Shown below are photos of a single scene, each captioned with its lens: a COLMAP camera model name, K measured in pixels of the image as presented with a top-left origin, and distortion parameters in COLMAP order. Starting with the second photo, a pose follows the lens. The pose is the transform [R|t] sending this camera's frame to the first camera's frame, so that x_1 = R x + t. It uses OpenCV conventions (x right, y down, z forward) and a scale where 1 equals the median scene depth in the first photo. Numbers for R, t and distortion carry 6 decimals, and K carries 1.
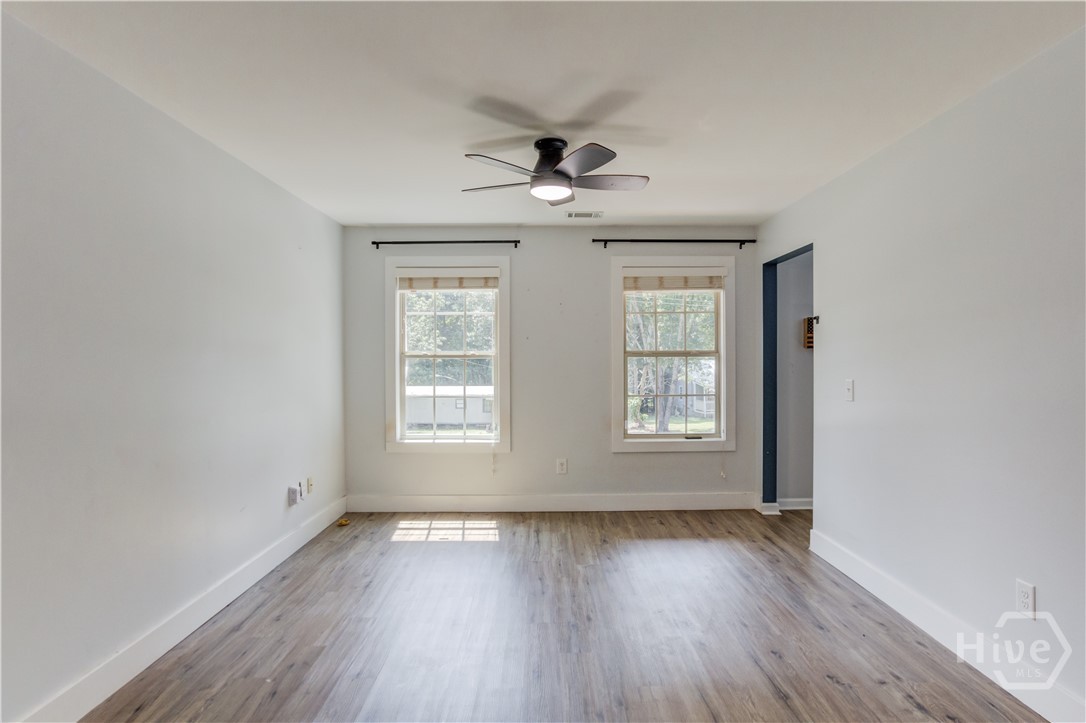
lens RADIAL K [[546.5, 0, 539.8], [0, 546.5, 361.5], [0, 0, 1]] dist [-0.003809, -0.002281]
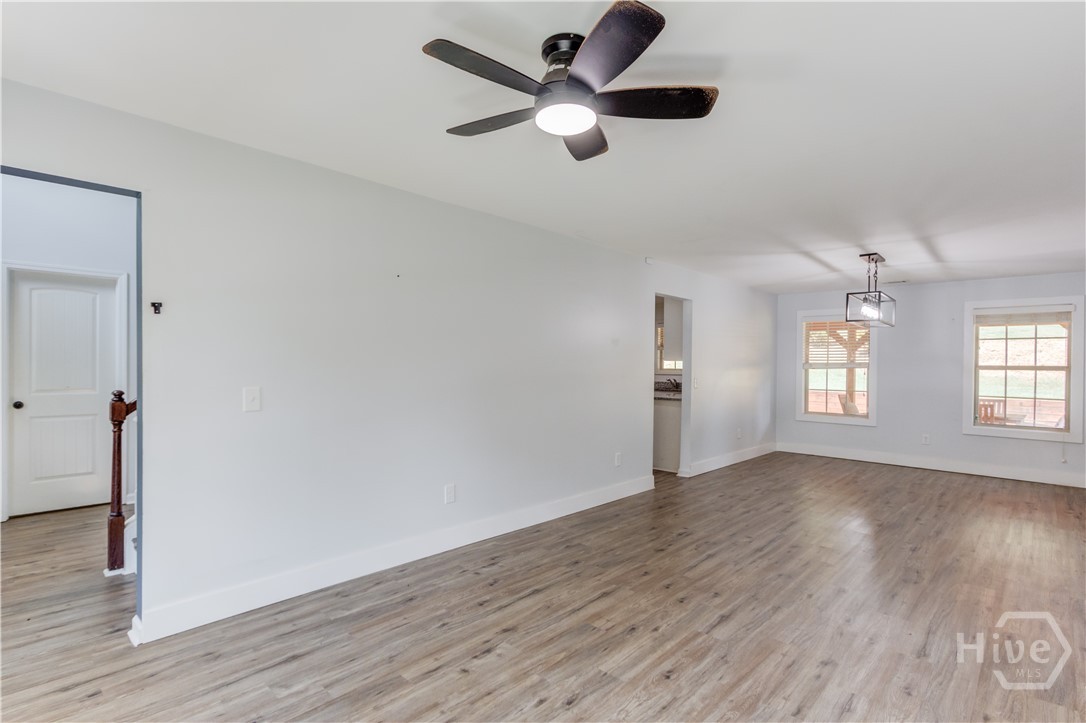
lens RADIAL K [[546.5, 0, 524.7], [0, 546.5, 370.0], [0, 0, 1]] dist [-0.003809, -0.002281]
pose [[-0.721737, -0.015505, 0.691994, -0.449608], [-0.010525, 0.999879, 0.011426, -0.010475], [-0.692088, 0.000963, -0.721813, 1.682909]]
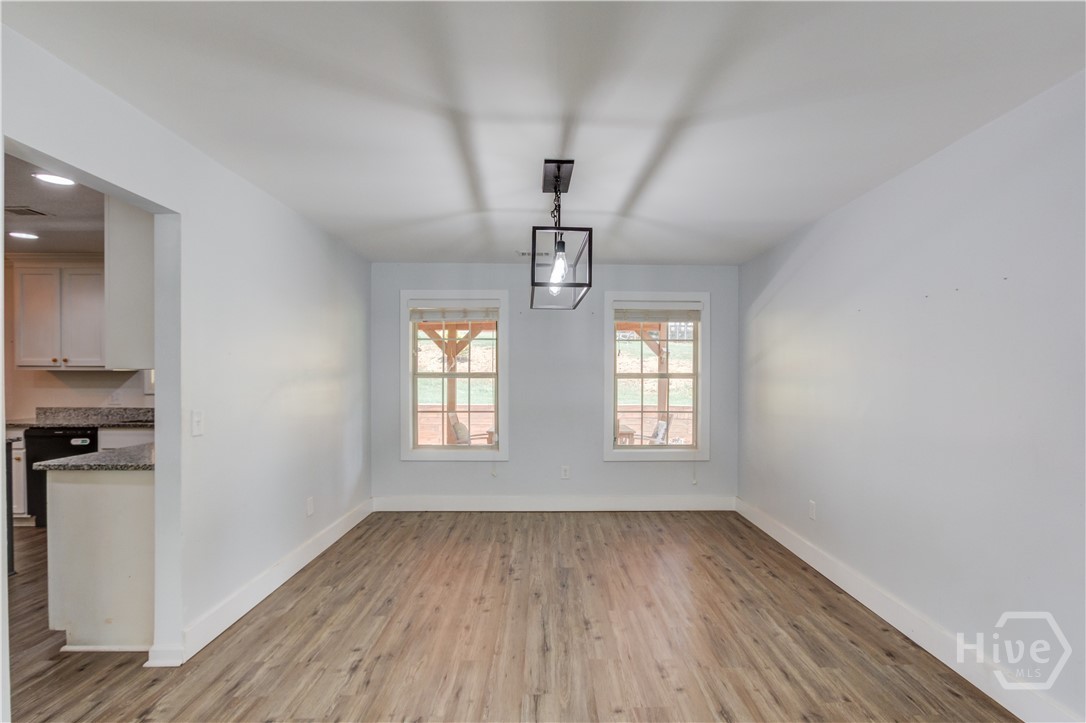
lens RADIAL K [[546.5, 0, 557.7], [0, 546.5, 376.7], [0, 0, 1]] dist [-0.003809, -0.002281]
pose [[-0.999395, -0.002471, -0.034704, 0.058854], [-0.002620, 0.999988, 0.004256, -0.020050], [0.034693, 0.004344, -0.999389, 0.427045]]
